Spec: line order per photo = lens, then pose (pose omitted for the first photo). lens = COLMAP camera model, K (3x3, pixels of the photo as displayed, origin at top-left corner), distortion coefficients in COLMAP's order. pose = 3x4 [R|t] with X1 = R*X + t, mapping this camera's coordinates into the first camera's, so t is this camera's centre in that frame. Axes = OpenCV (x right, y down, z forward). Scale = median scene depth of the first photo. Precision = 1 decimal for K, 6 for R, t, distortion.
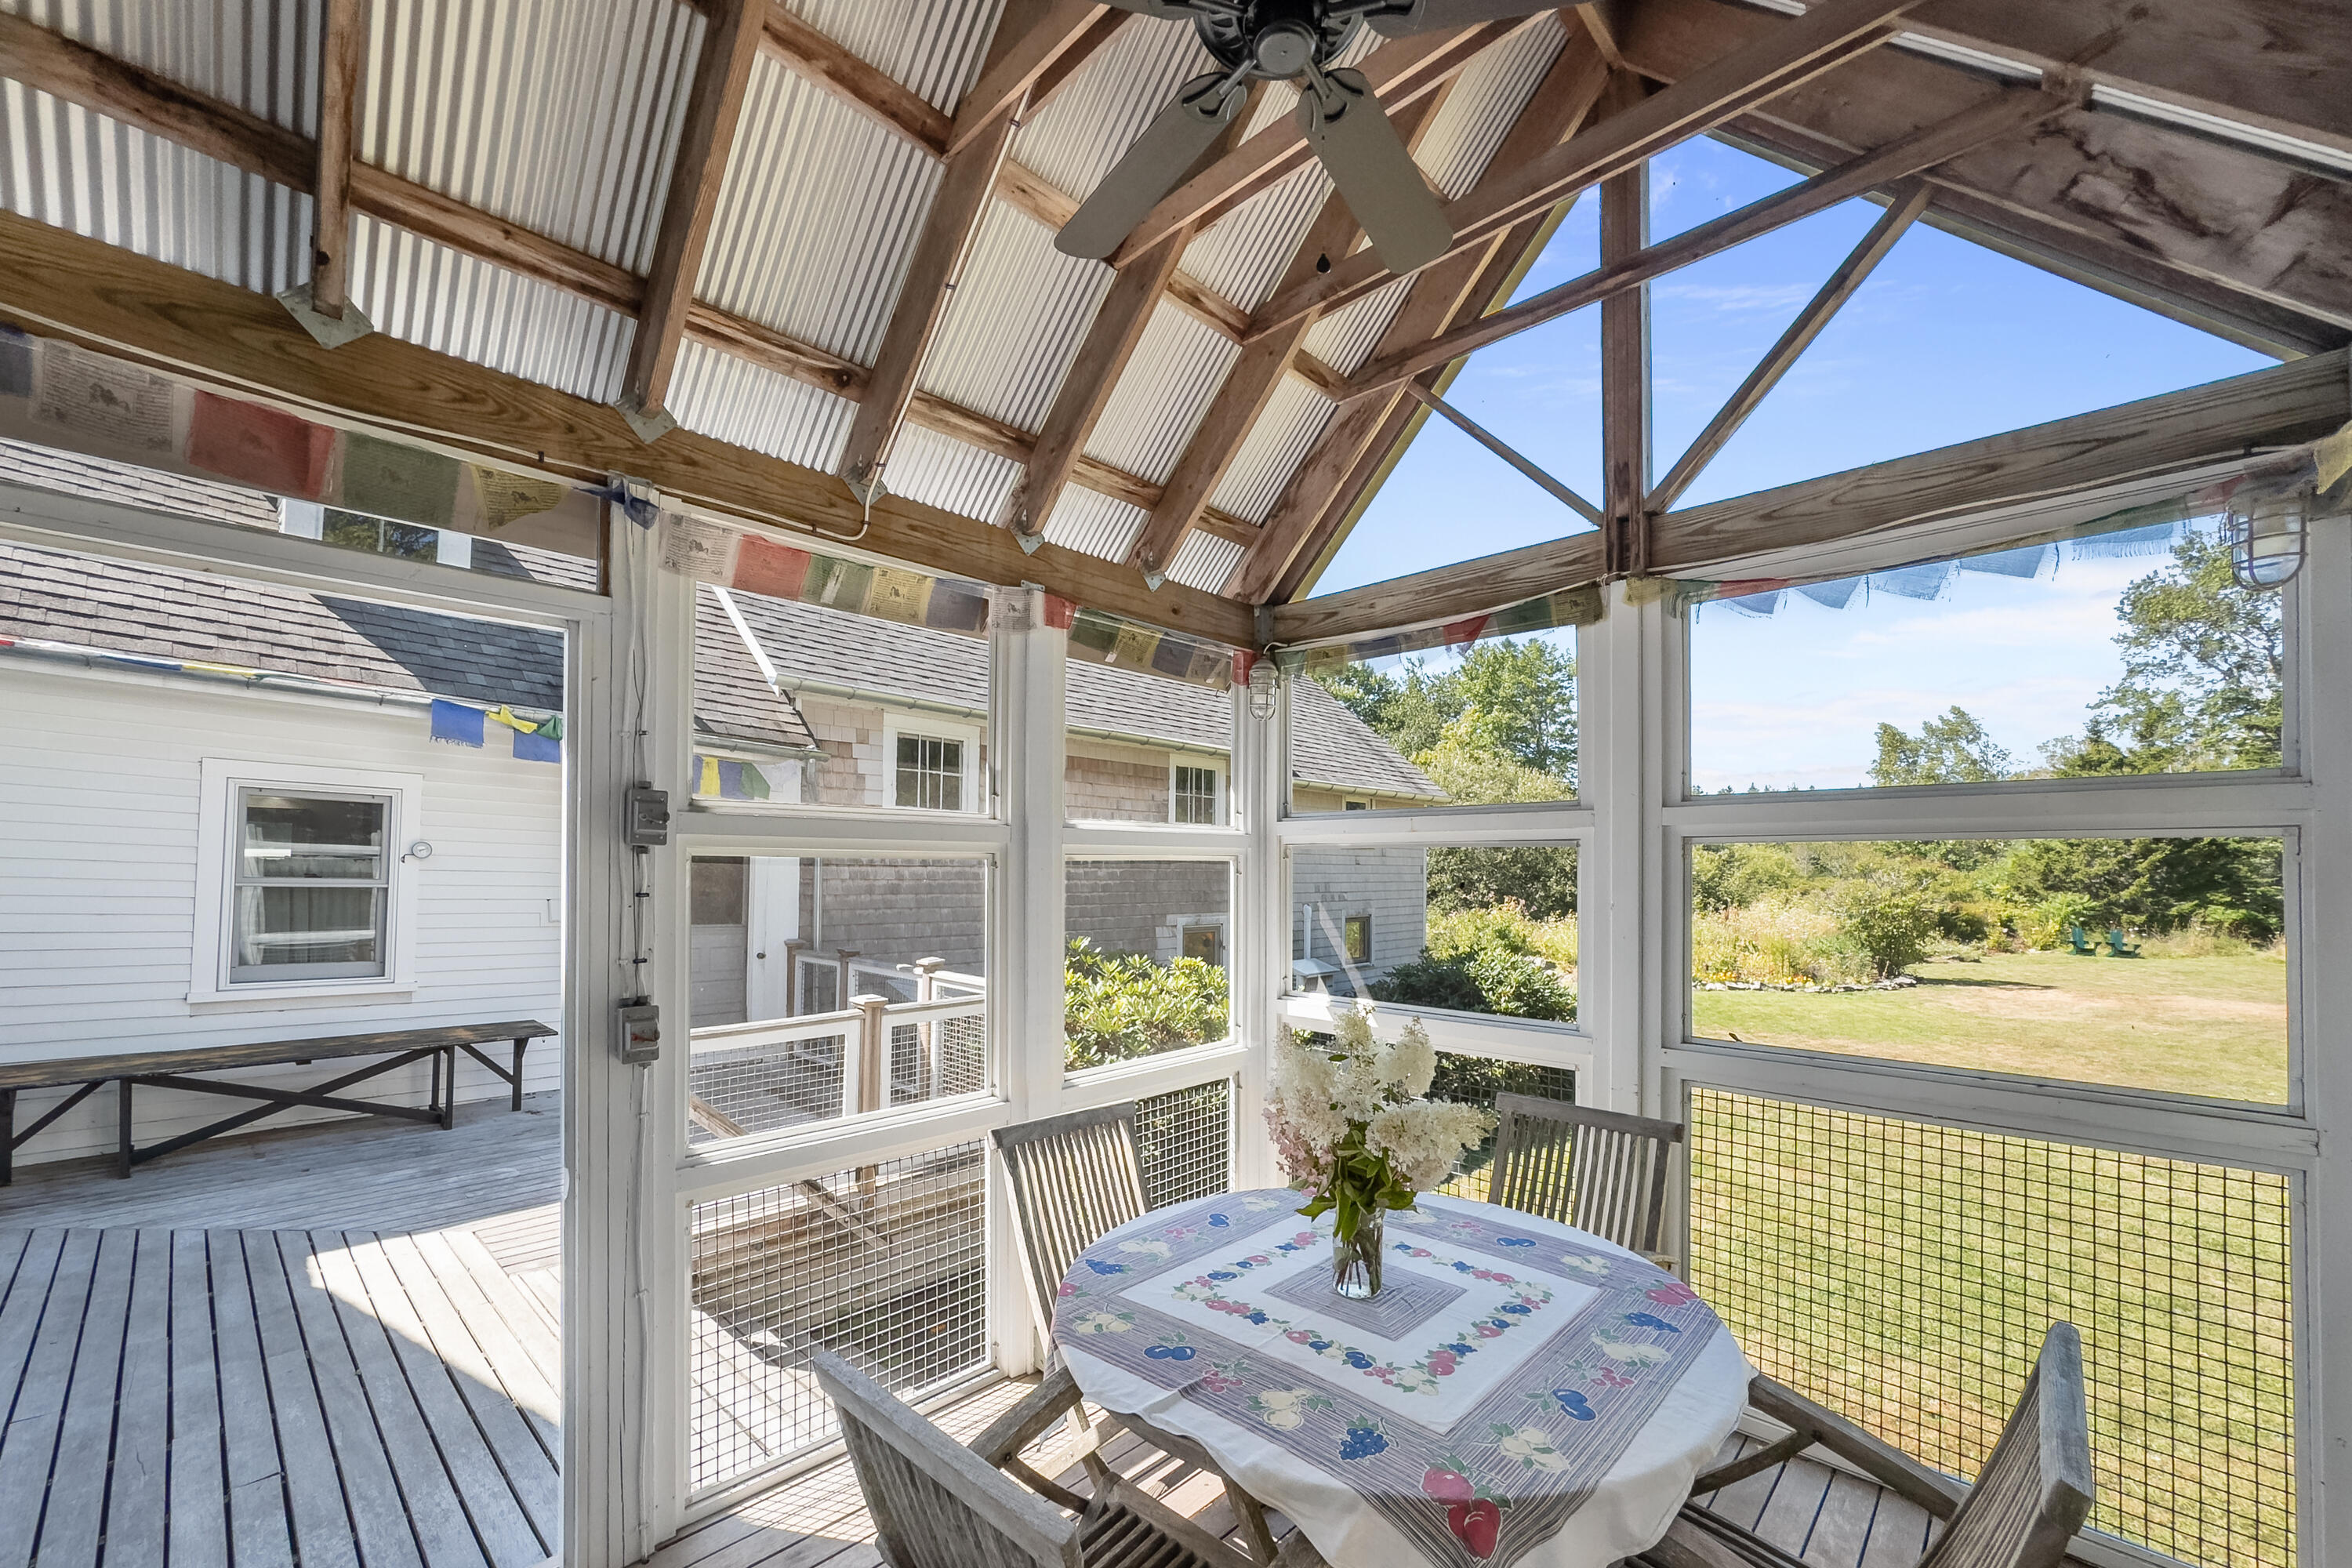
lens RADIAL K [[942.3, 0, 1168.5], [0, 942.3, 852.3], [0, 0, 1]] dist [-0.000119, 0.001468]
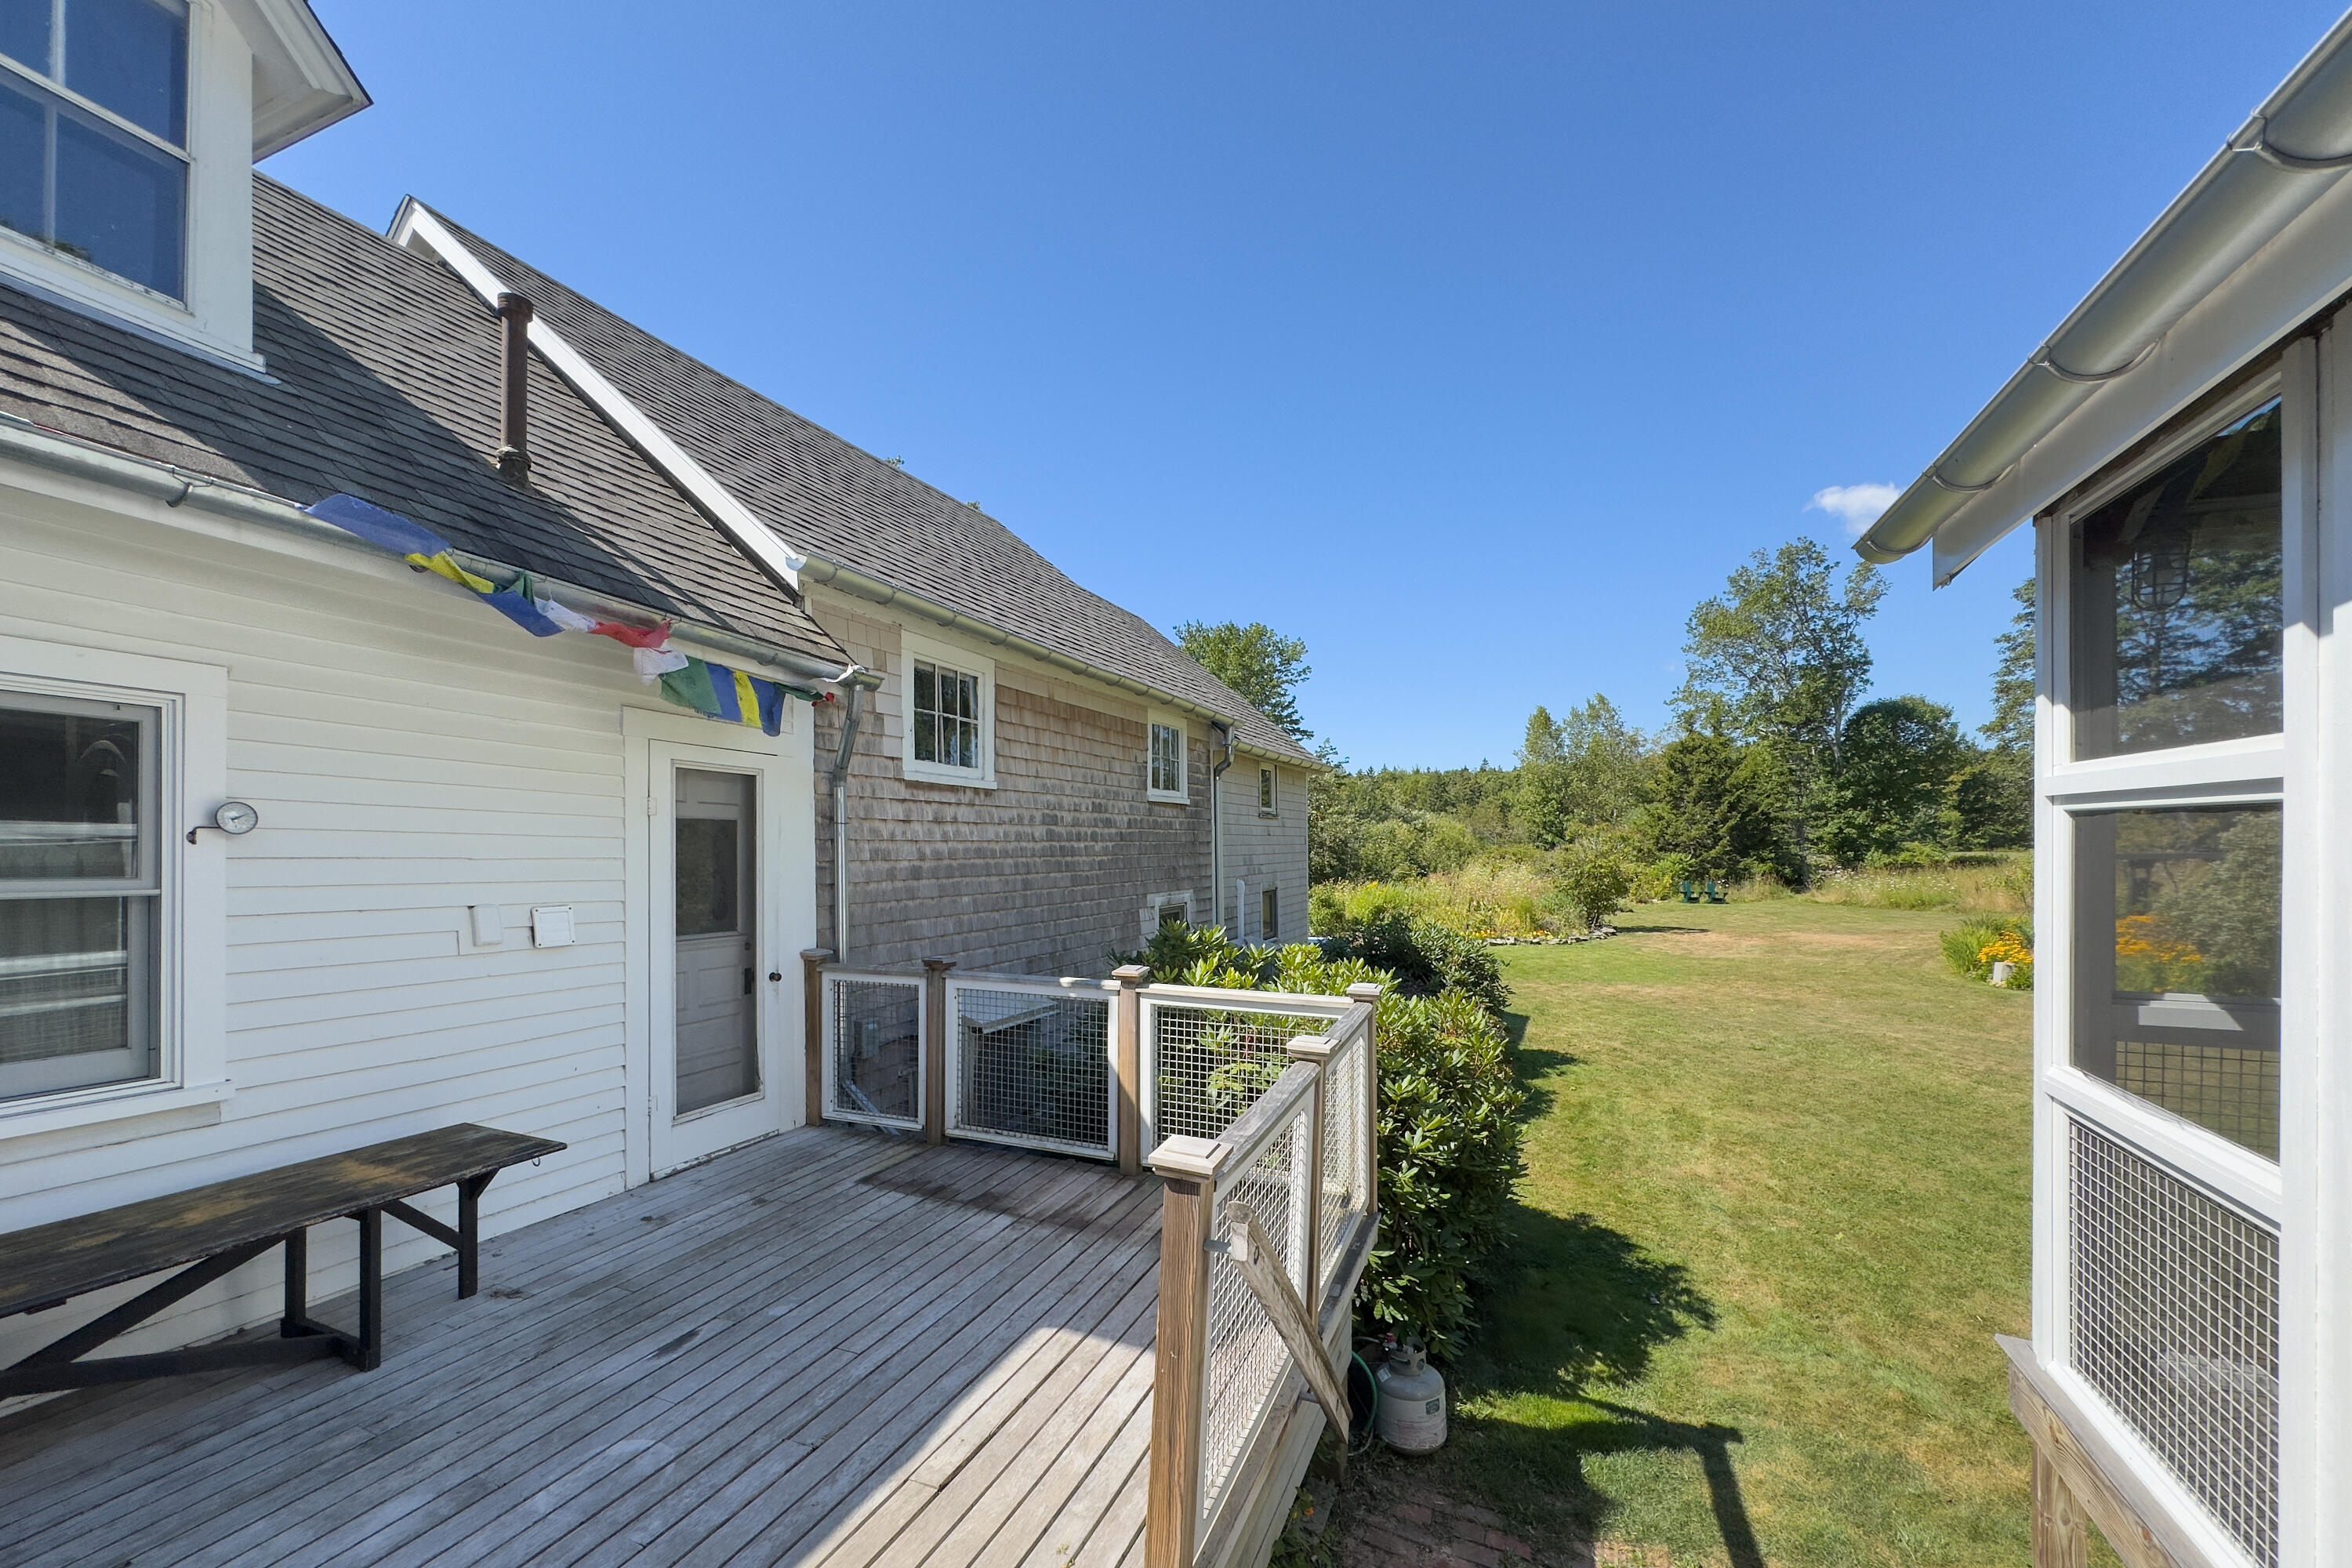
lens RADIAL K [[942.3, 0, 1161.3], [0, 942.3, 845.8], [0, 0, 1]] dist [-0.000119, 0.001468]
pose [[0.939873, -0.013634, 0.341252, -0.214181], [0.005887, 0.999701, 0.023730, 0.001723], [-0.341473, -0.020294, 0.939672, 0.154910]]
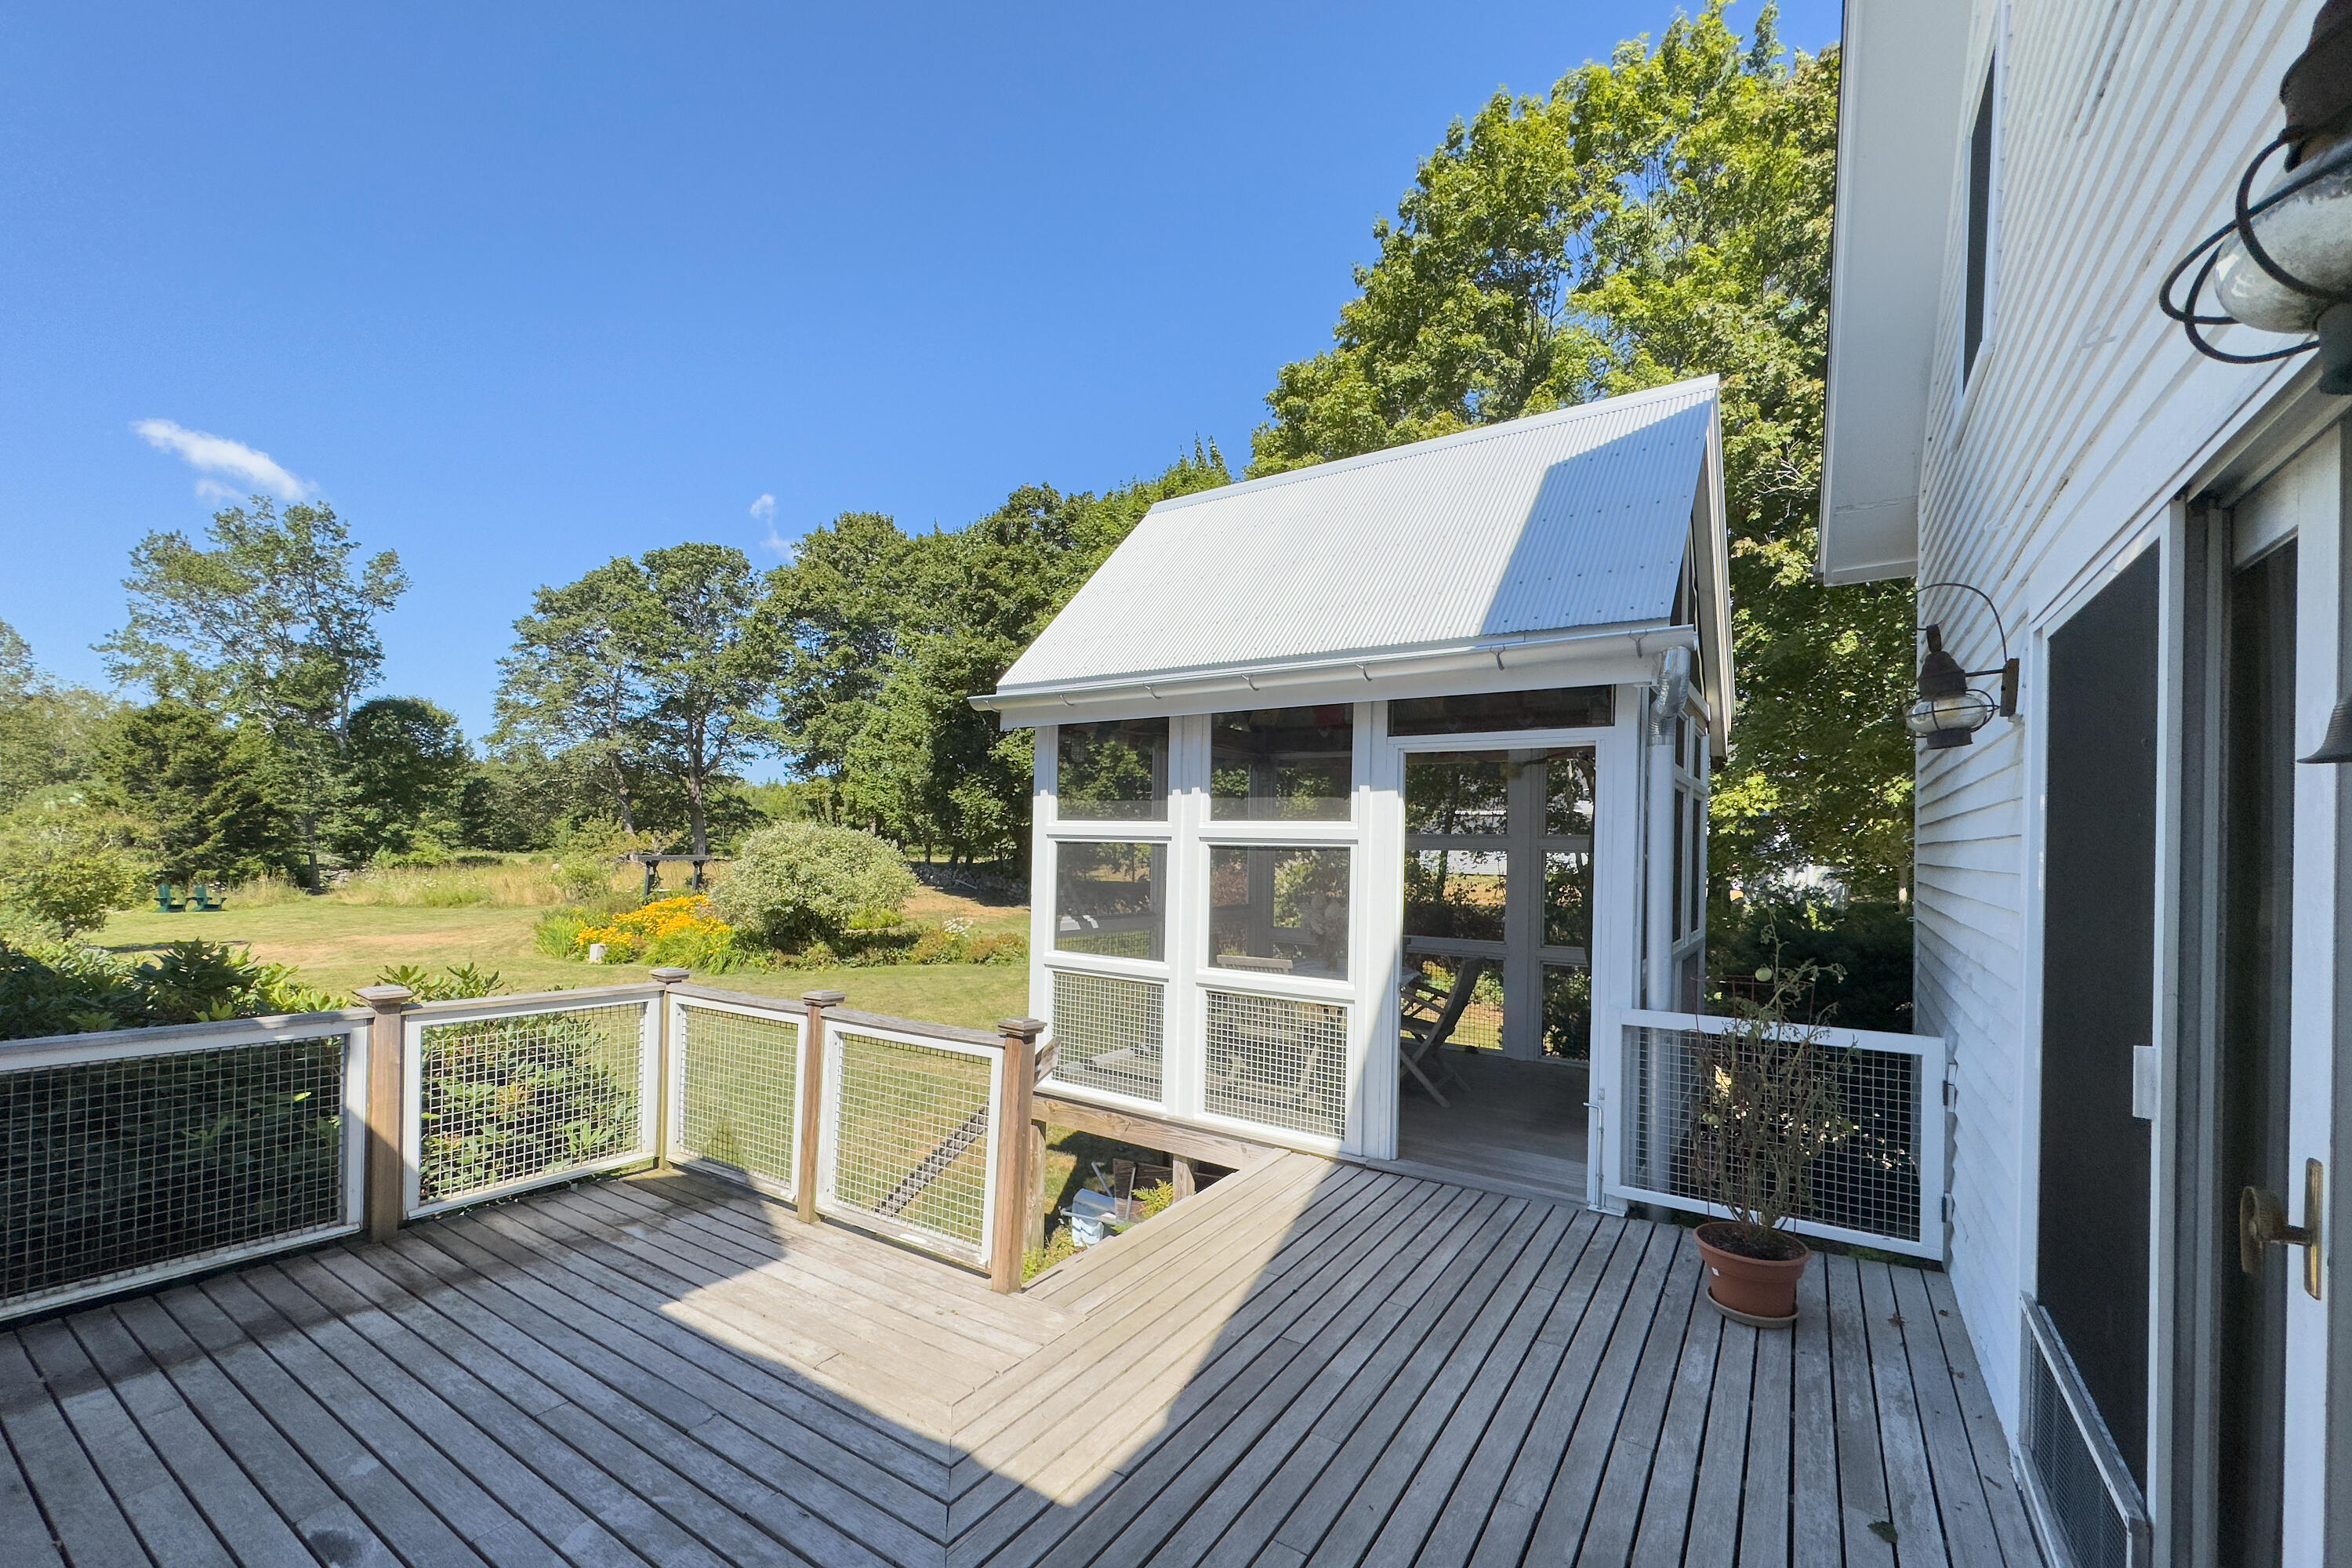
lens RADIAL K [[942.3, 0, 1195.3], [0, 942.3, 850.9], [0, 0, 1]] dist [-0.000119, 0.001468]
pose [[-0.193357, -0.006511, 0.981107, -0.420055], [-0.042500, 0.999095, -0.001746, 0.003179], [-0.980208, -0.042035, -0.193459, 0.291369]]
